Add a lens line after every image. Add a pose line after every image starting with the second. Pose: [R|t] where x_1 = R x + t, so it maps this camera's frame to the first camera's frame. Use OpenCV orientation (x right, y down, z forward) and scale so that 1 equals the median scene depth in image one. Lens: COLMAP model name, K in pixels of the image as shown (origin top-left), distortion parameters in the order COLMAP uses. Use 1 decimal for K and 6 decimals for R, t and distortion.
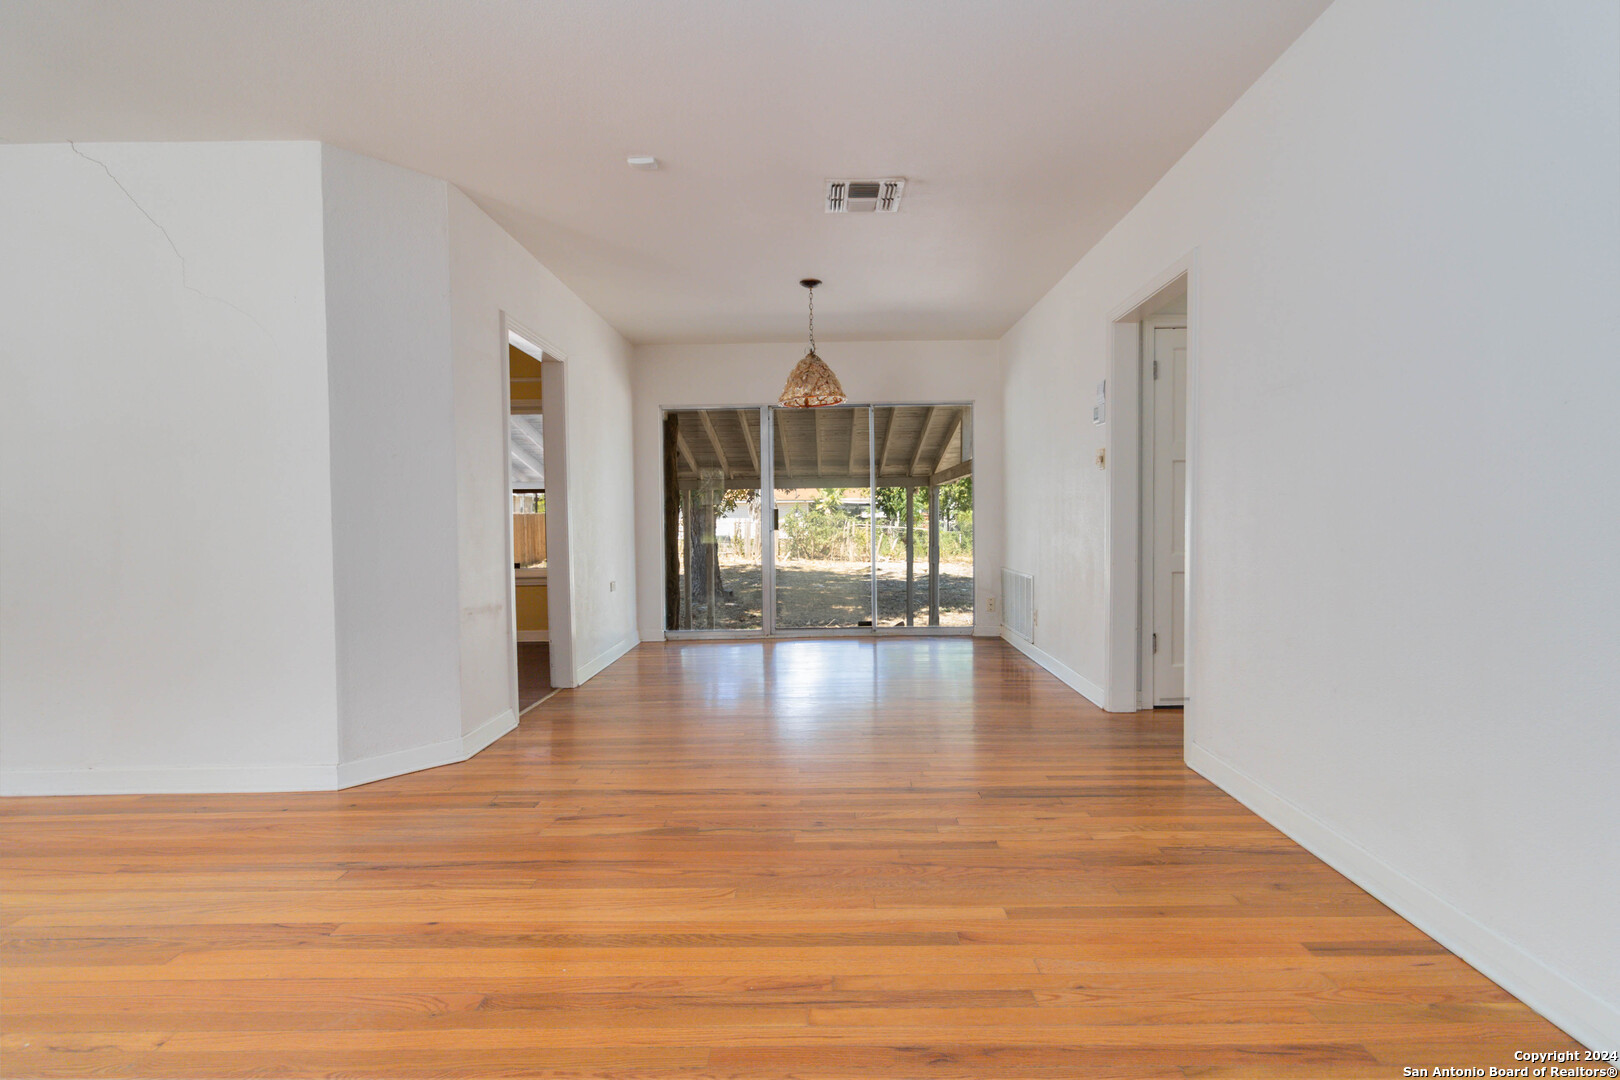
lens RADIAL K [[510.1, 0, 815.6], [0, 510.1, 533.2], [0, 0, 1]] dist [0.000801, 0.000200]
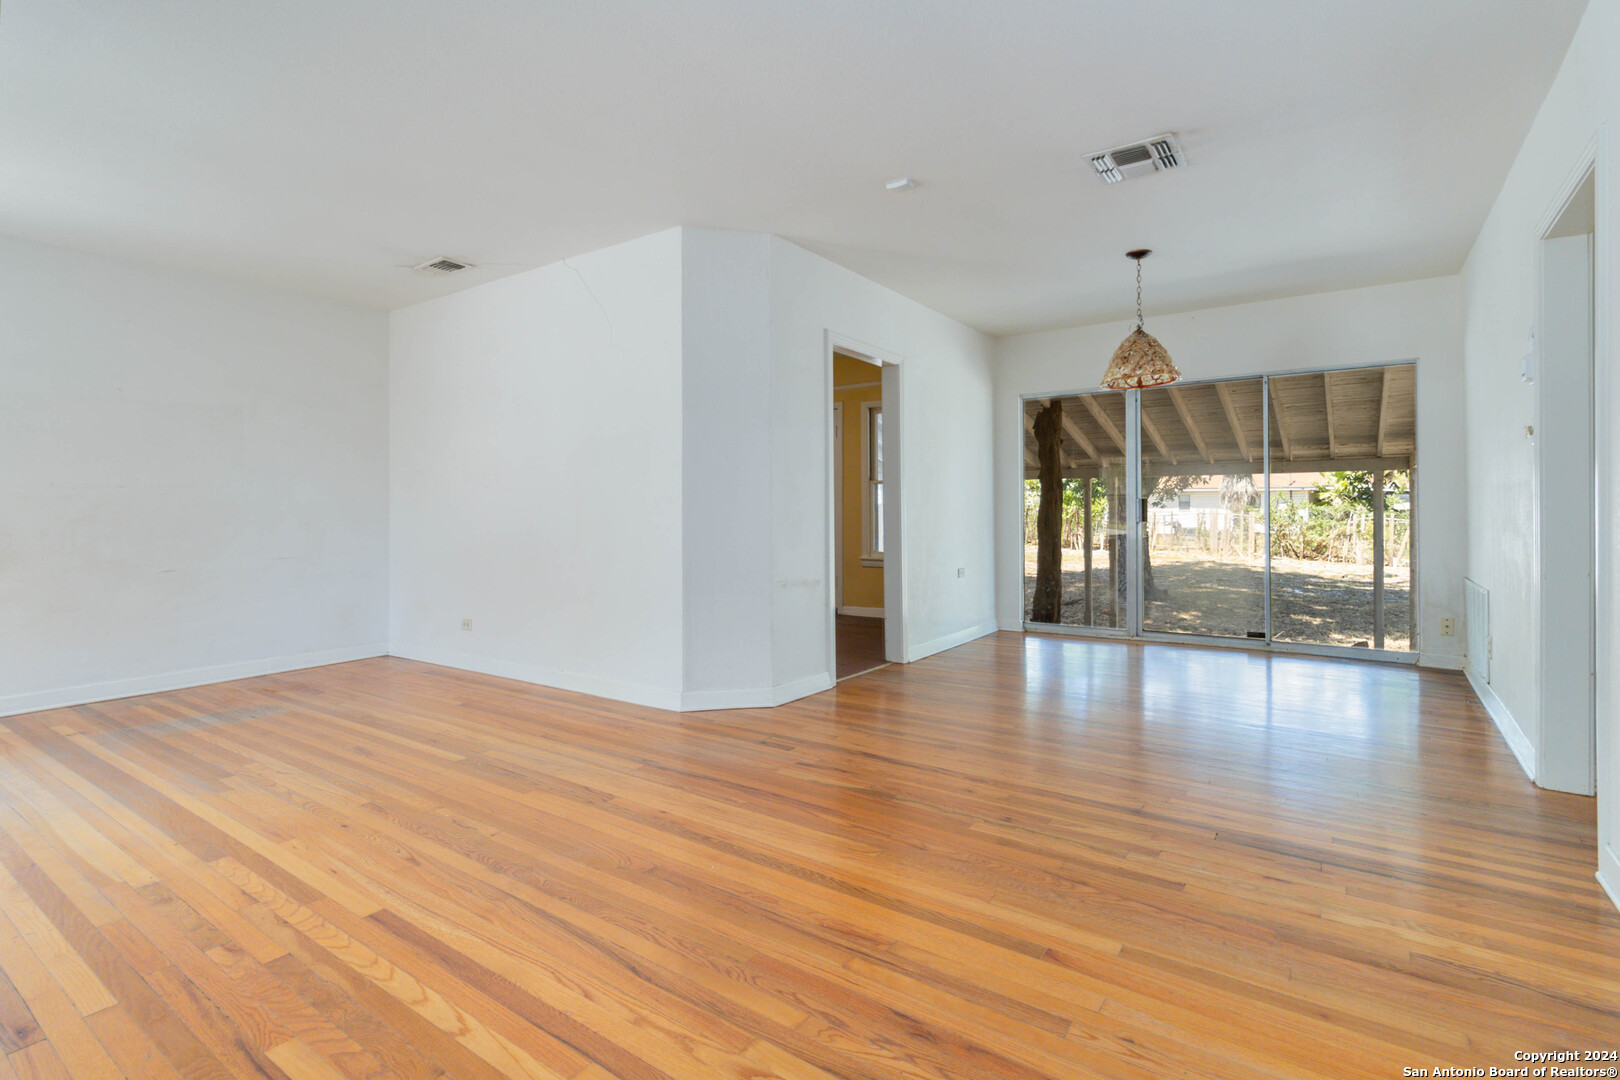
lens RADIAL K [[465.4, 0, 794.2], [0, 465.4, 513.6], [0, 0, 1]] dist [0.002278, -0.000077]
pose [[0.922080, 0.013702, -0.386757, -0.277265], [-0.020590, 0.999695, -0.013671, 0.002994], [0.386451, 0.020569, 0.922081, -0.007317]]
